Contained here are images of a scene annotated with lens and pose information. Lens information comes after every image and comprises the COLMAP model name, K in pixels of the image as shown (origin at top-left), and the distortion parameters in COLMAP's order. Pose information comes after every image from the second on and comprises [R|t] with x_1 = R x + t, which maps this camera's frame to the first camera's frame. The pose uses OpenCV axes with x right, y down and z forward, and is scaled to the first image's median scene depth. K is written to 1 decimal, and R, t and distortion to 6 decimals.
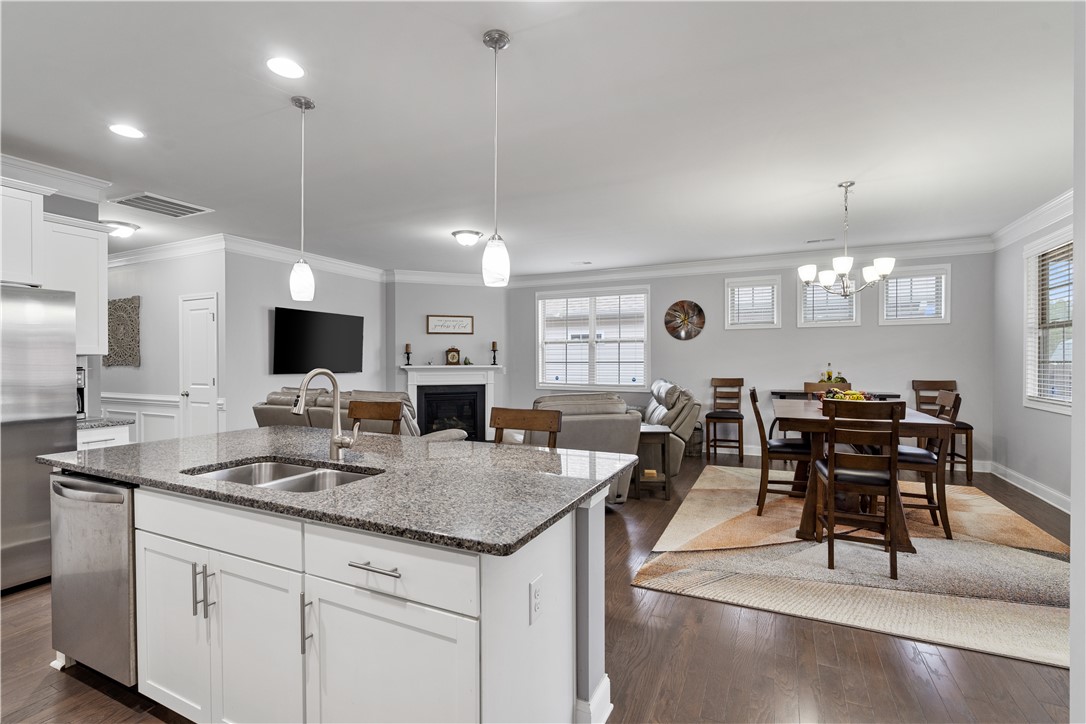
lens RADIAL K [[498.0, 0, 539.1], [0, 498.0, 366.8], [0, 0, 1]] dist [-0.000357, -0.000673]
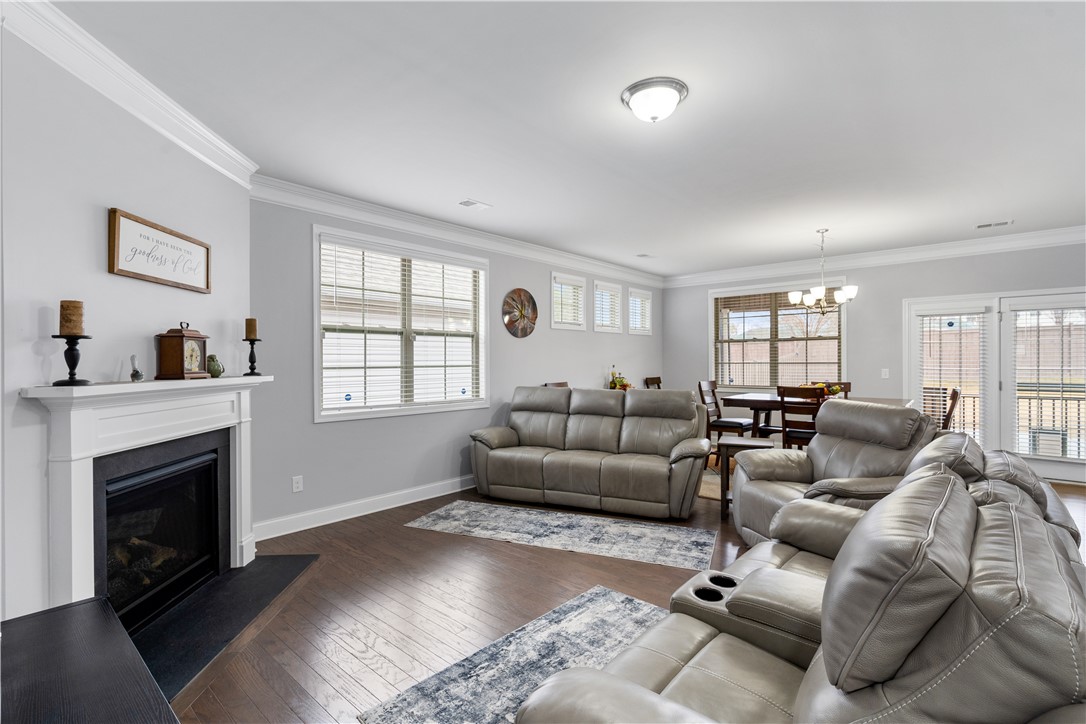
lens RADIAL K [[498.0, 0, 542.8], [0, 498.0, 363.6], [0, 0, 1]] dist [-0.000357, -0.000673]
pose [[0.273105, -0.003378, 0.961978, -0.498361], [0.017470, 0.999846, -0.001448, -0.010600], [-0.961826, 0.017202, 0.273122, 0.785676]]
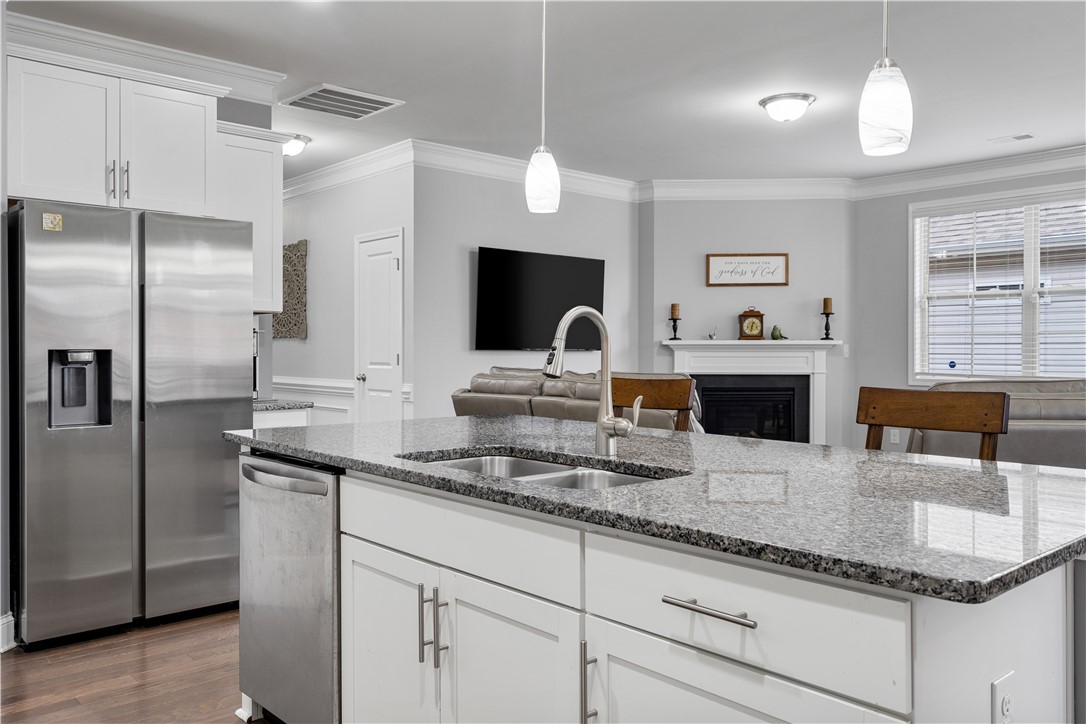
lens RADIAL K [[858.4, 0, 537.9], [0, 858.4, 356.5], [0, 0, 1]] dist [-0.002218, -0.002117]
pose [[0.923158, 0.005753, -0.384377, -0.023758], [-0.006211, 0.999981, 0.000049, 0.019784], [0.384369, 0.002343, 0.923176, -0.003315]]
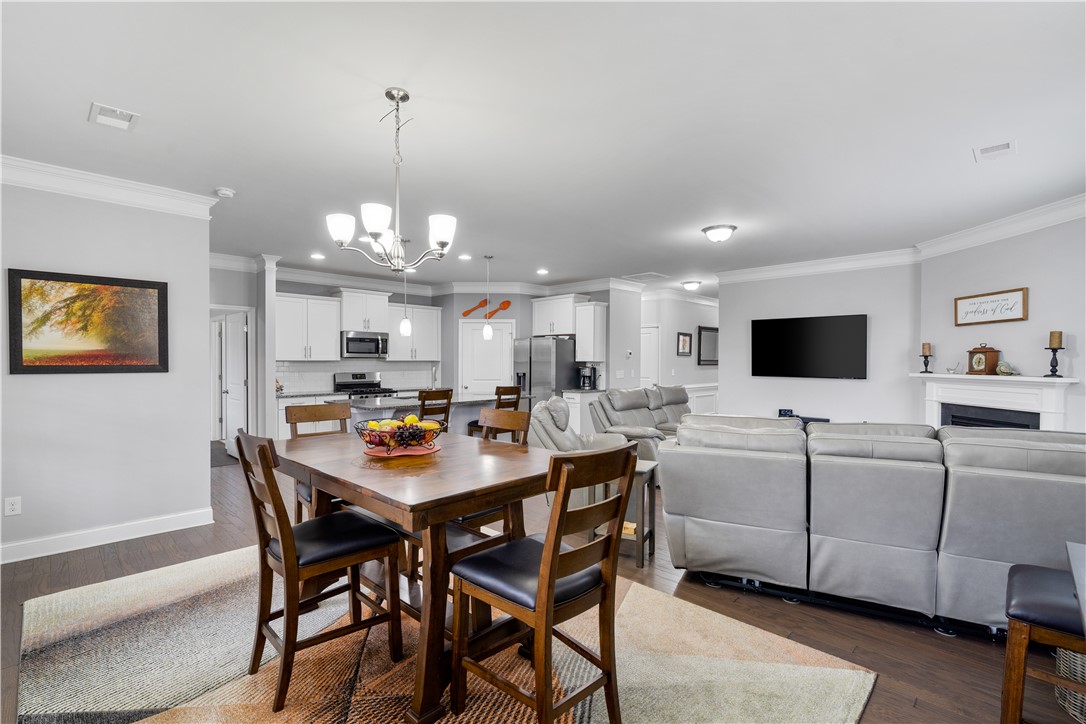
lens RADIAL K [[498.0, 0, 539.8], [0, 498.0, 366.2], [0, 0, 1]] dist [-0.000357, -0.000673]
pose [[-0.320845, 0.011650, -0.947060, 0.669372], [-0.013143, 0.999773, 0.016751, -0.019549], [0.947040, 0.017822, -0.320619, 0.791930]]
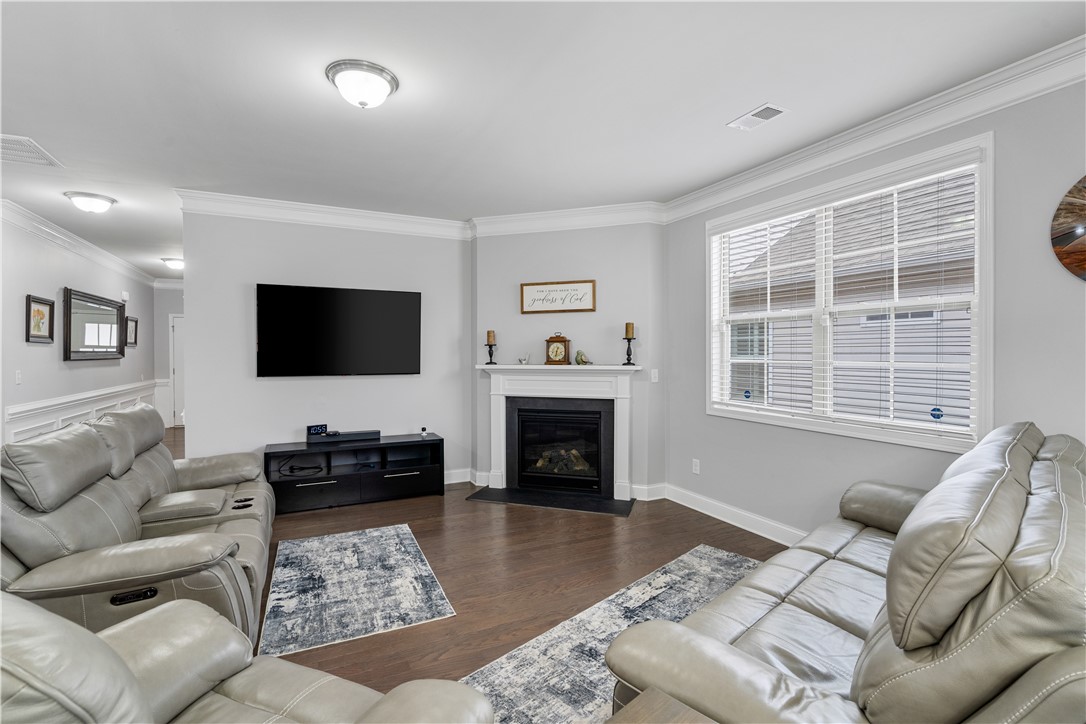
lens RADIAL K [[498.0, 0, 544.0], [0, 498.0, 359.5], [0, 0, 1]] dist [-0.000357, -0.000673]
pose [[0.789472, 0.008665, -0.613725, 0.207401], [-0.005203, 0.999959, 0.007425, -0.016107], [0.613764, -0.002669, 0.789485, 0.604170]]
